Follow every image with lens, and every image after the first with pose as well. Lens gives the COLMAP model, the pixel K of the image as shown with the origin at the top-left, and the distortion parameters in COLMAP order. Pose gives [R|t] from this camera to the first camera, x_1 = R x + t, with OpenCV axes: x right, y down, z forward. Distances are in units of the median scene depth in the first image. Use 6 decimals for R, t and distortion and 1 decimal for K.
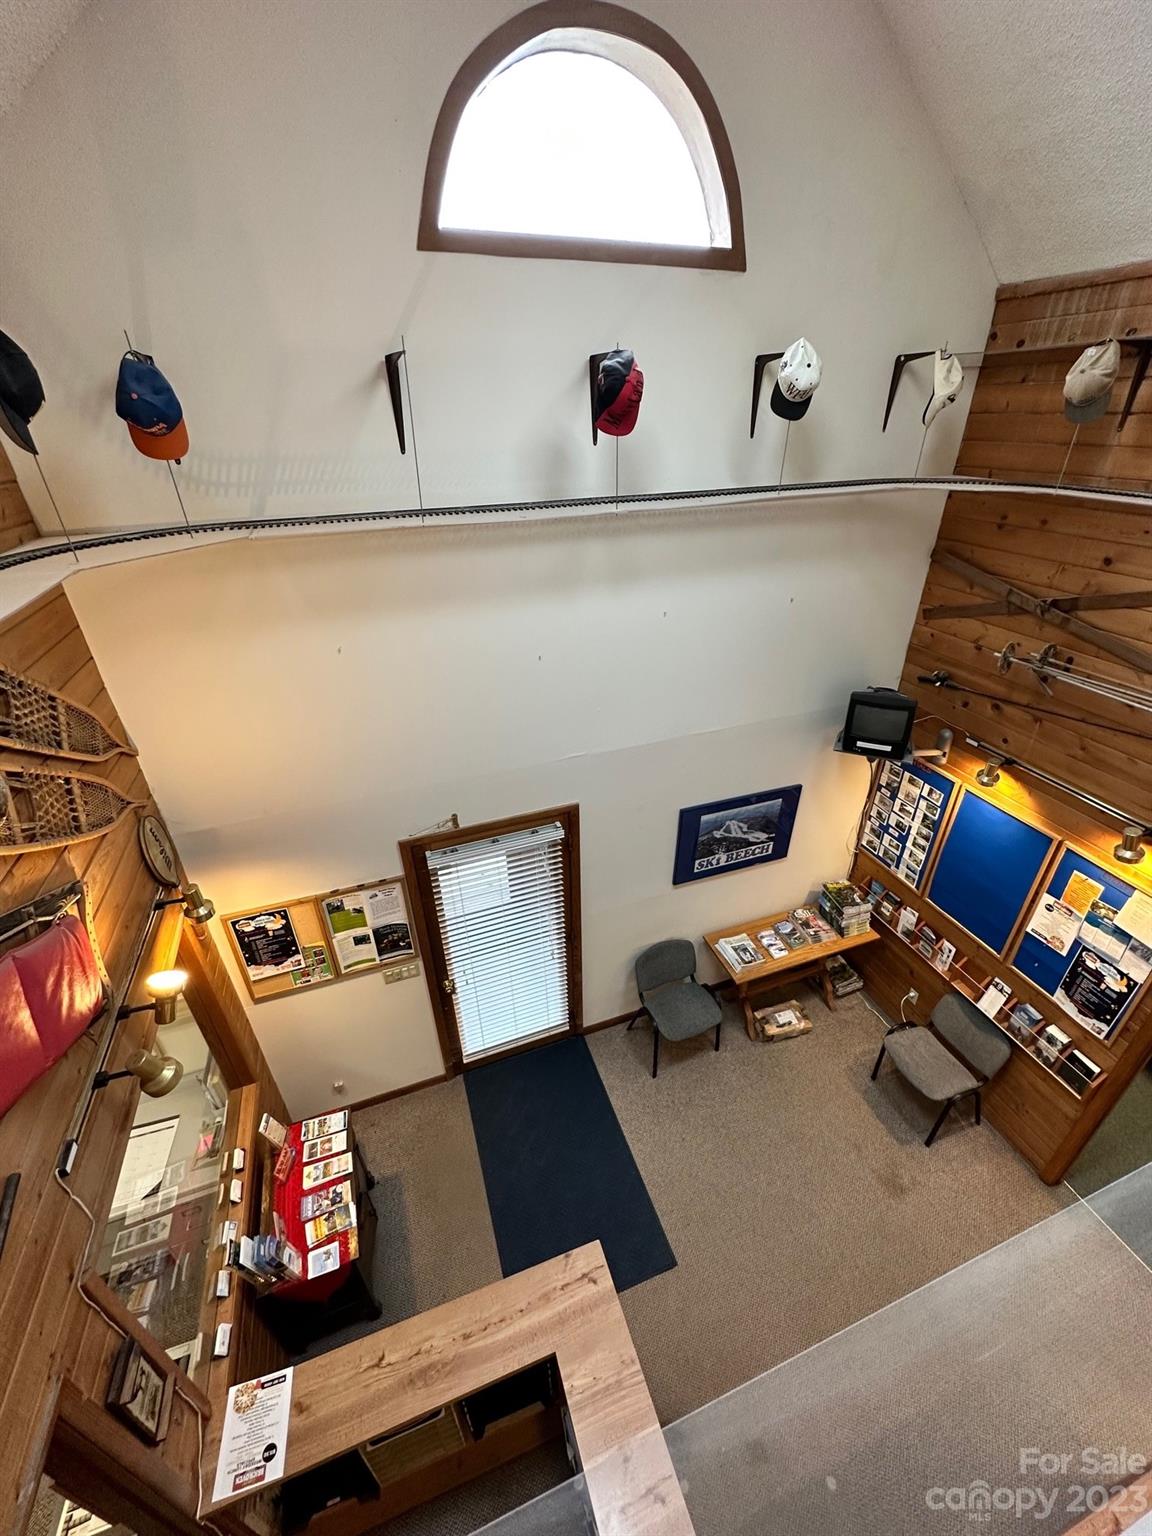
lens RADIAL K [[613.4, 0, 573.4], [0, 613.4, 767.8], [0, 0, 1]] dist [-0.003227, 0.000834]
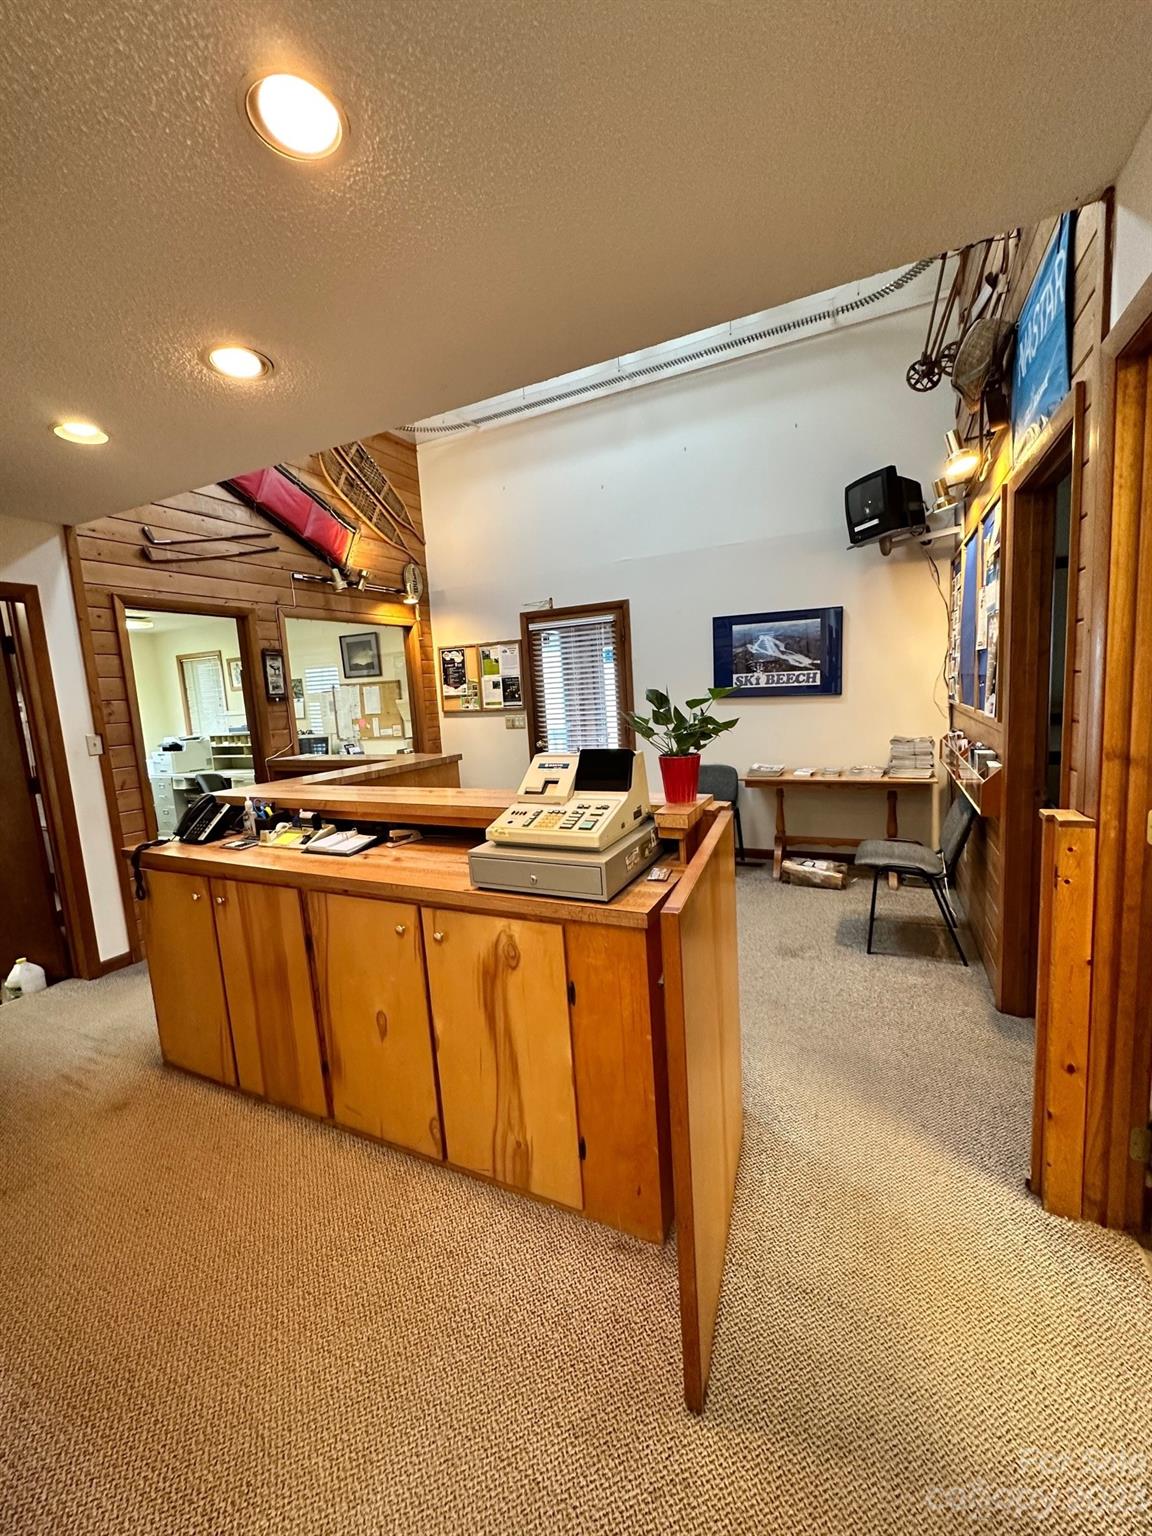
lens RADIAL K [[613.4, 0, 572.7], [0, 613.4, 763.4], [0, 0, 1]] dist [-0.003227, 0.000834]
pose [[0.692830, 0.066819, -0.717998, 1.018861], [-0.321185, 0.920070, -0.224302, 0.811389], [0.645621, 0.386014, 0.658913, 0.157064]]
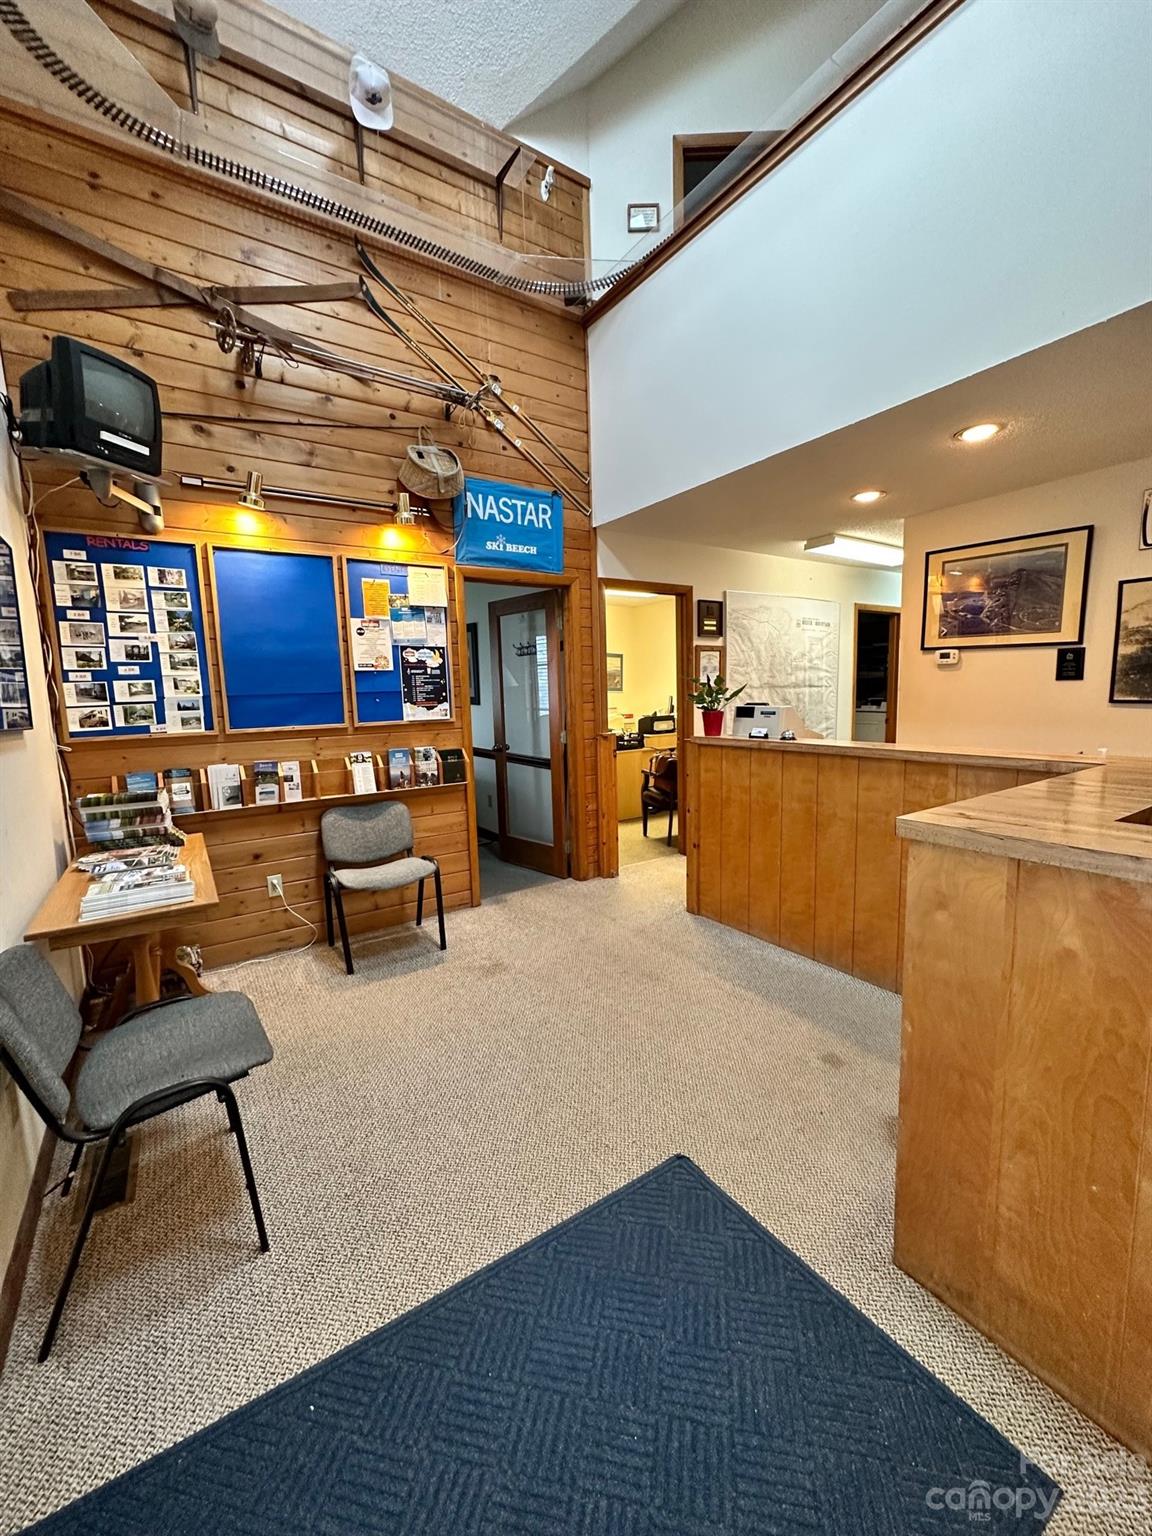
lens RADIAL K [[613.4, 0, 577.3], [0, 613.4, 766.6], [0, 0, 1]] dist [-0.003227, 0.000834]
pose [[-0.245353, -0.090500, 0.965200, -0.293880], [0.516708, 0.830212, 0.209190, 0.386819], [-0.820253, 0.550052, -0.156933, 0.993006]]
